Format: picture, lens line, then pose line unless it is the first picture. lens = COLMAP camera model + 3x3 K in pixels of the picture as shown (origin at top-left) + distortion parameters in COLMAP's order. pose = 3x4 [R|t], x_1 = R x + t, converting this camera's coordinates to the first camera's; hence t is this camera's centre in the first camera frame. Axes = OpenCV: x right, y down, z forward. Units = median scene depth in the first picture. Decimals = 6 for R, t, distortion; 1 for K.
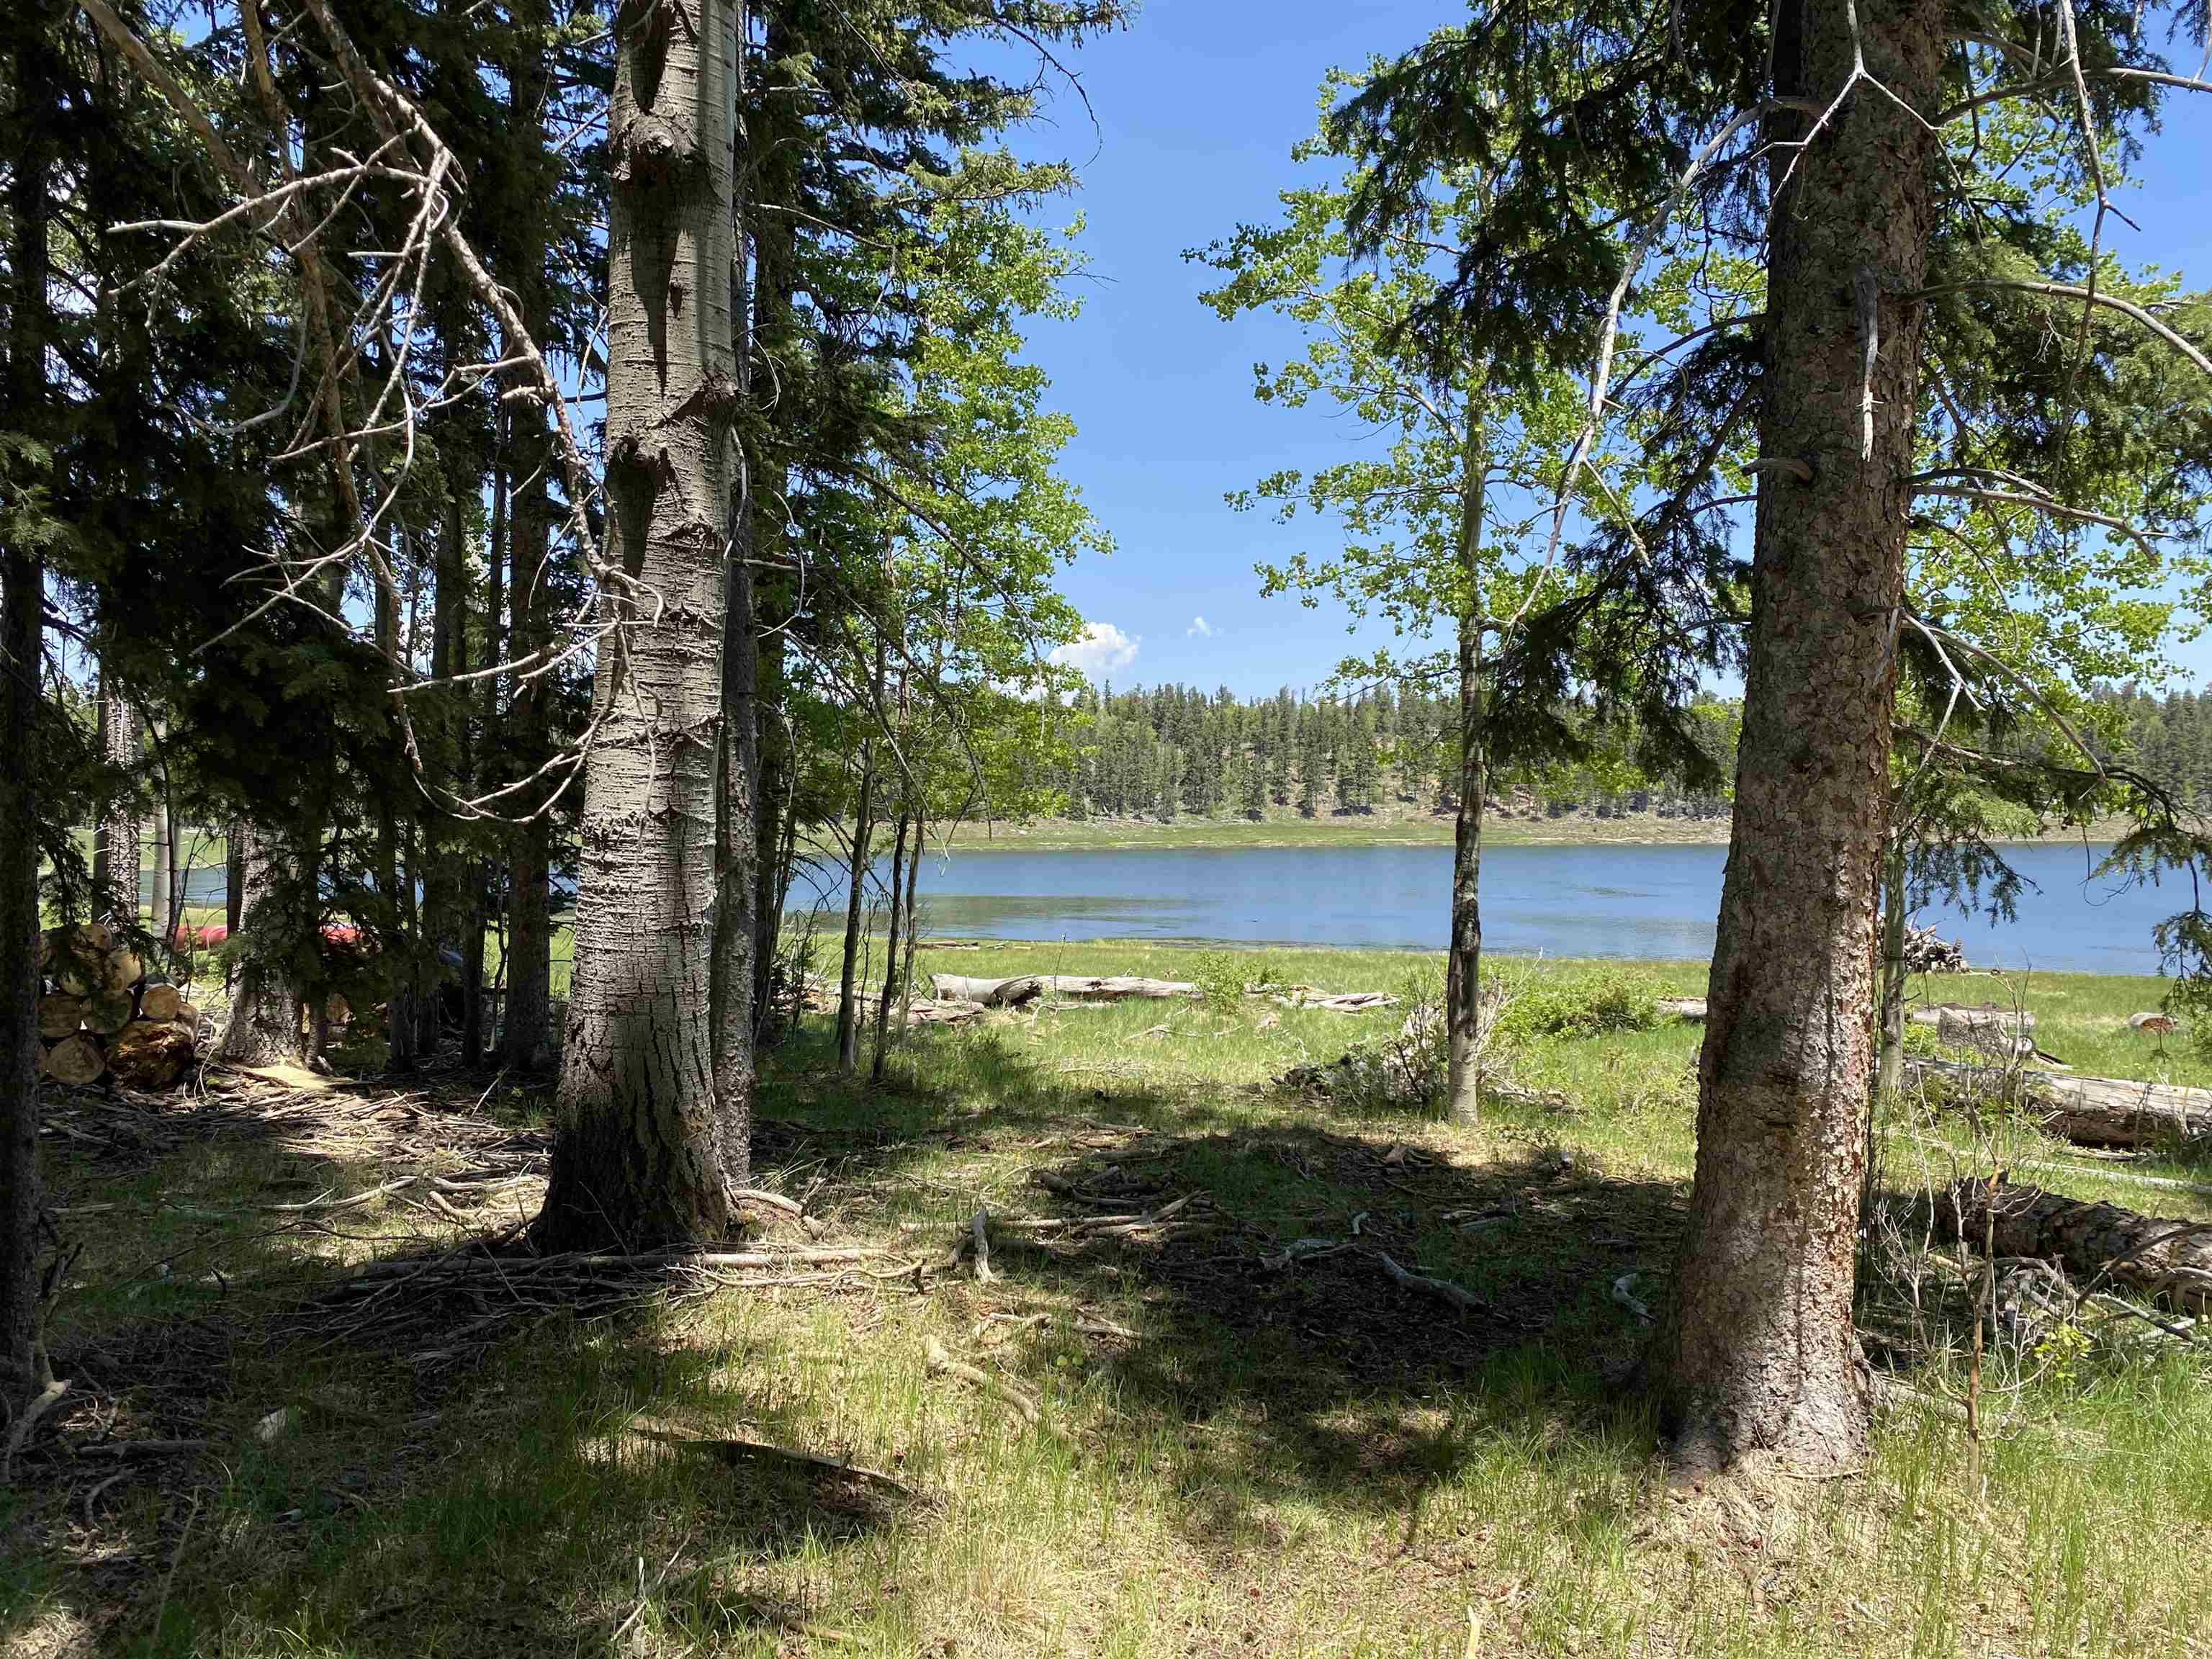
lens RADIAL K [[1658.2, 0, 1106.0], [0, 1658.2, 829.5], [0, 0, 1]] dist [0.056991, -0.000982]
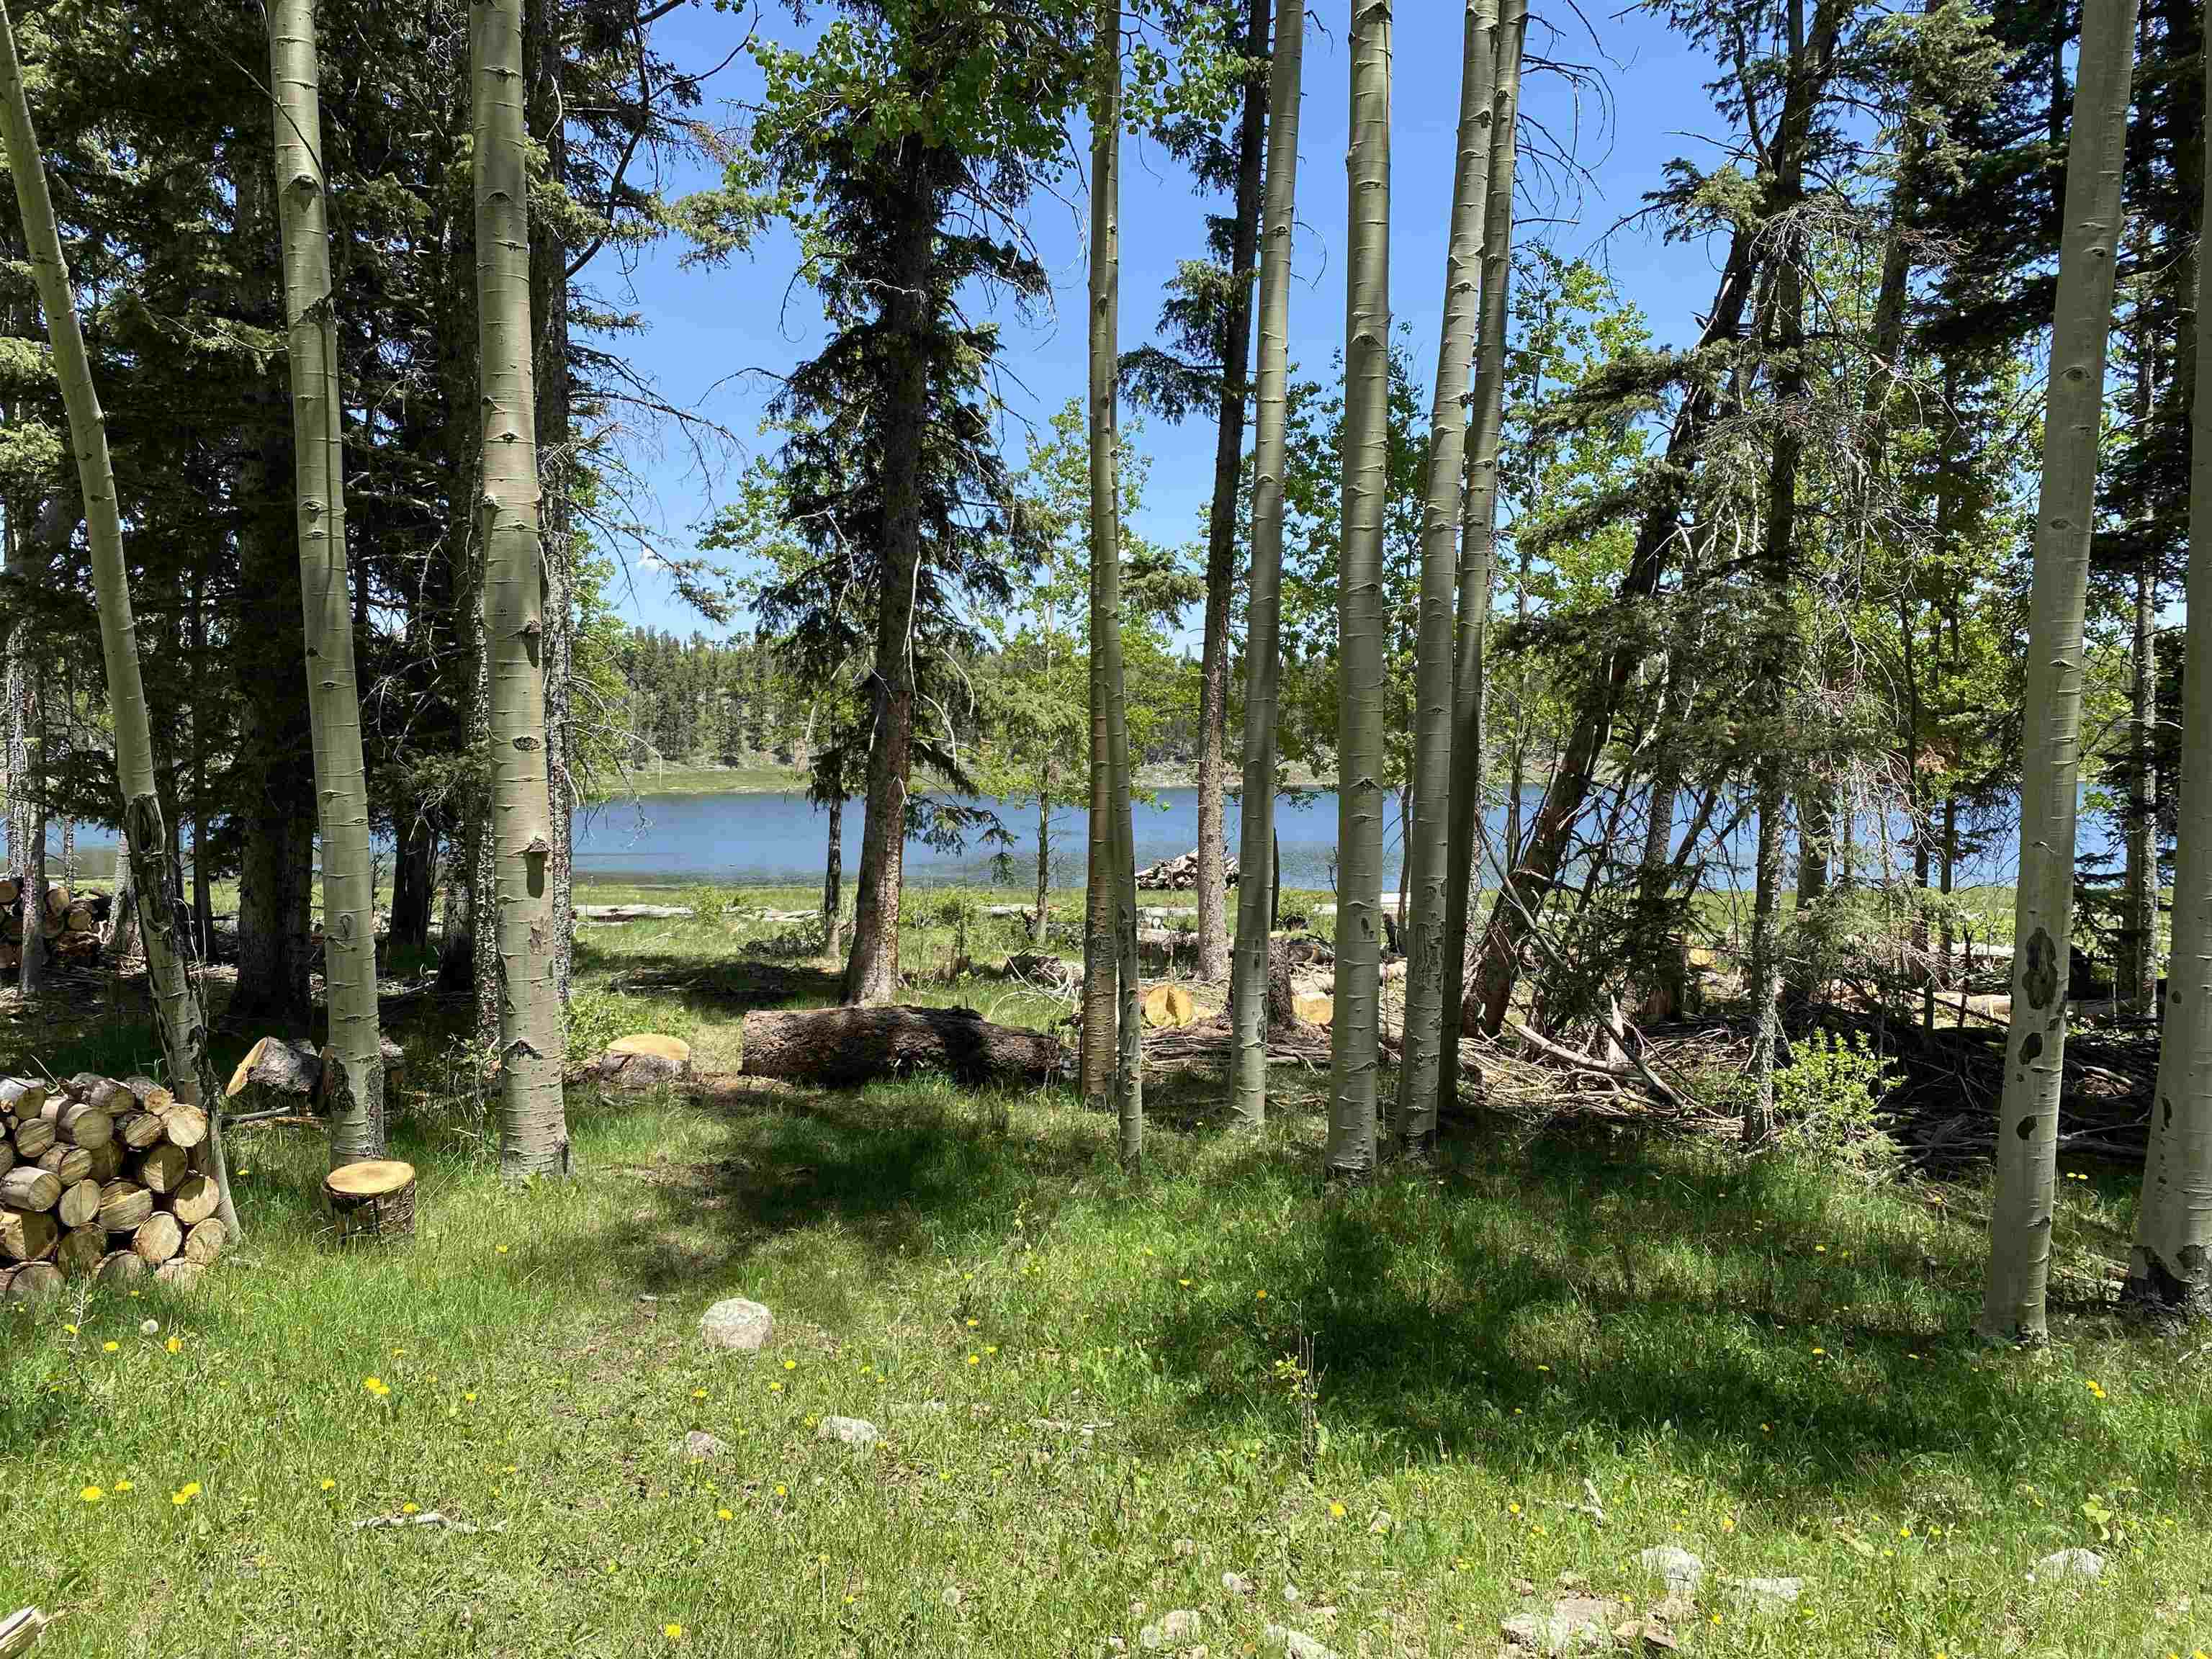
lens RADIAL K [[1658.2, 0, 1106.0], [0, 1658.2, 829.5], [0, 0, 1]] dist [0.056991, -0.000982]
pose [[0.952125, -0.011541, 0.305490, -0.039956], [0.001250, 0.999426, 0.033860, -0.023030], [-0.305705, -0.031857, 0.951593, -0.472646]]
